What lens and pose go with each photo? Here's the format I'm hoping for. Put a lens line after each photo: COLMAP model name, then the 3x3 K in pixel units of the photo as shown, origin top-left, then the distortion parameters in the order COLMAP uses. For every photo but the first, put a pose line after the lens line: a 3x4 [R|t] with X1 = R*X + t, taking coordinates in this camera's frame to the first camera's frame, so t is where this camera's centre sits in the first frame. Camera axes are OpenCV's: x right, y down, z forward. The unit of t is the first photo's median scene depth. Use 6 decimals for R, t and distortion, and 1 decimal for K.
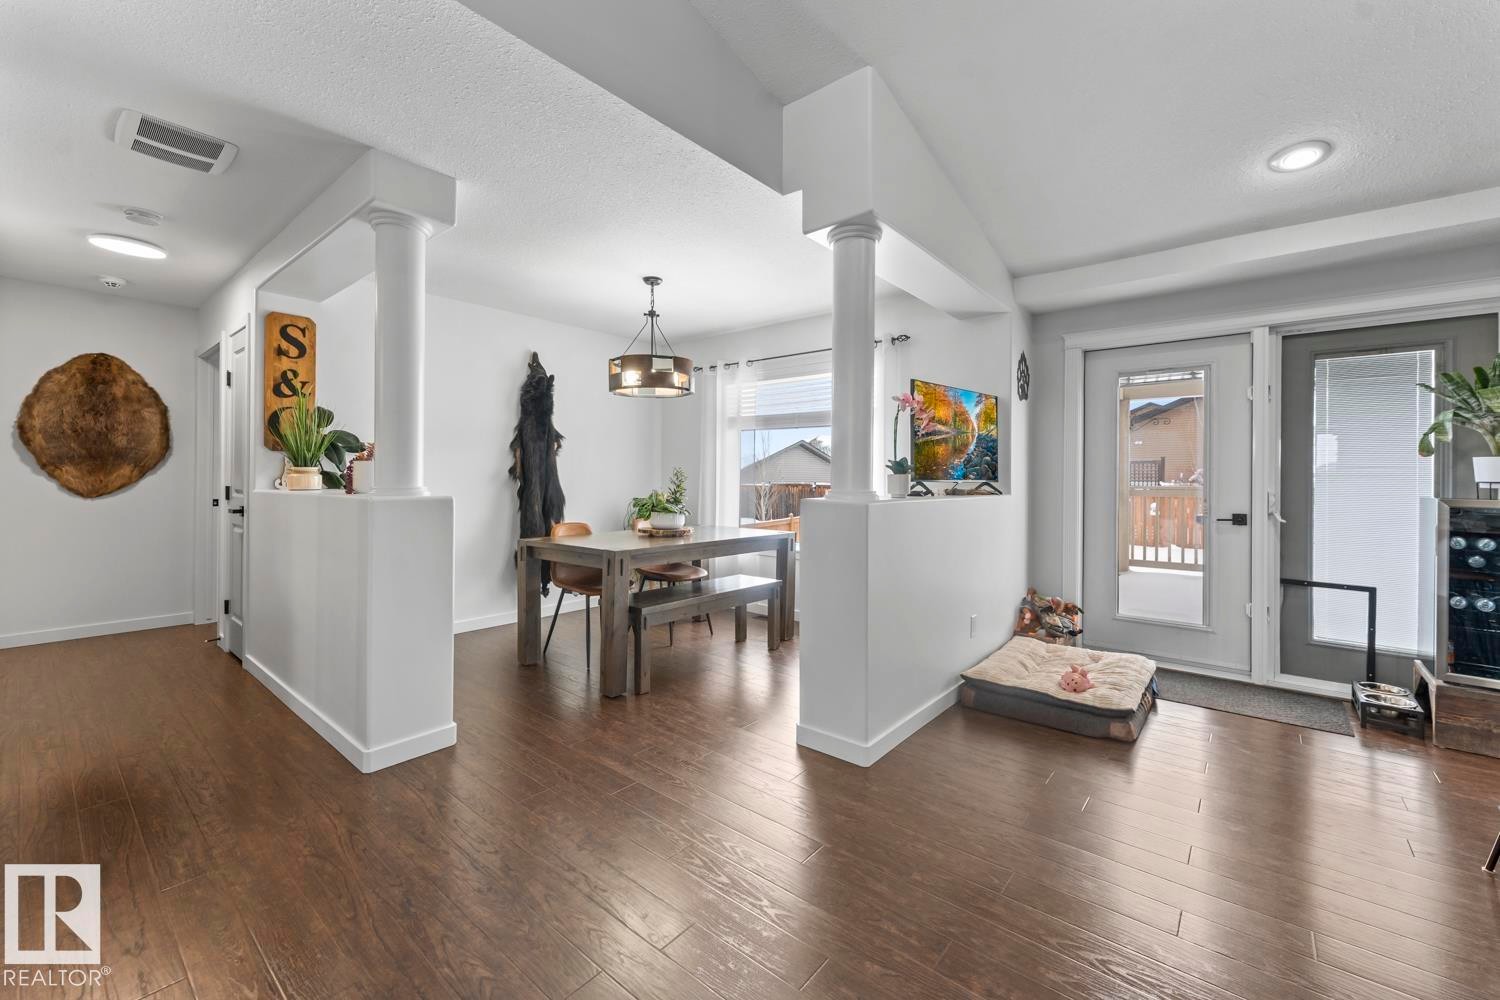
lens RADIAL K [[603.3, 0, 746.4], [0, 603.3, 494.2], [0, 0, 1]] dist [0.001839, 0.000104]
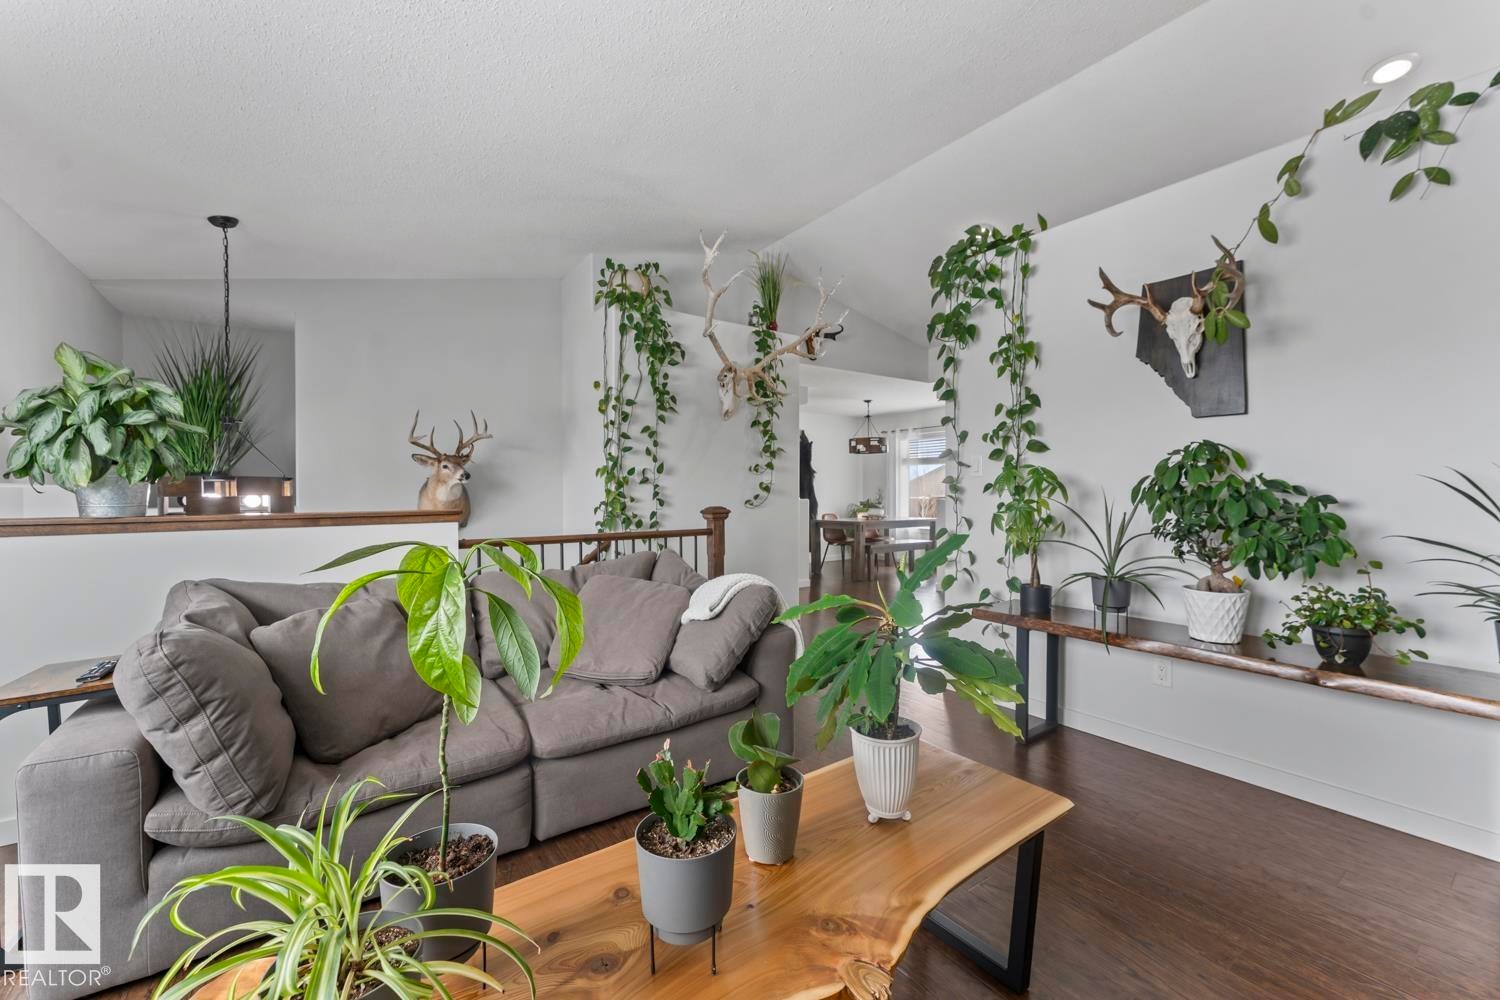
lens RADIAL K [[603.3, 0, 746.4], [0, 603.3, 494.2], [0, 0, 1]] dist [0.001839, 0.000104]
pose [[0.966220, -0.011682, -0.257452, -0.022782], [0.004242, 0.999558, -0.029436, 0.040495], [0.257682, 0.027350, 0.965843, -1.139553]]
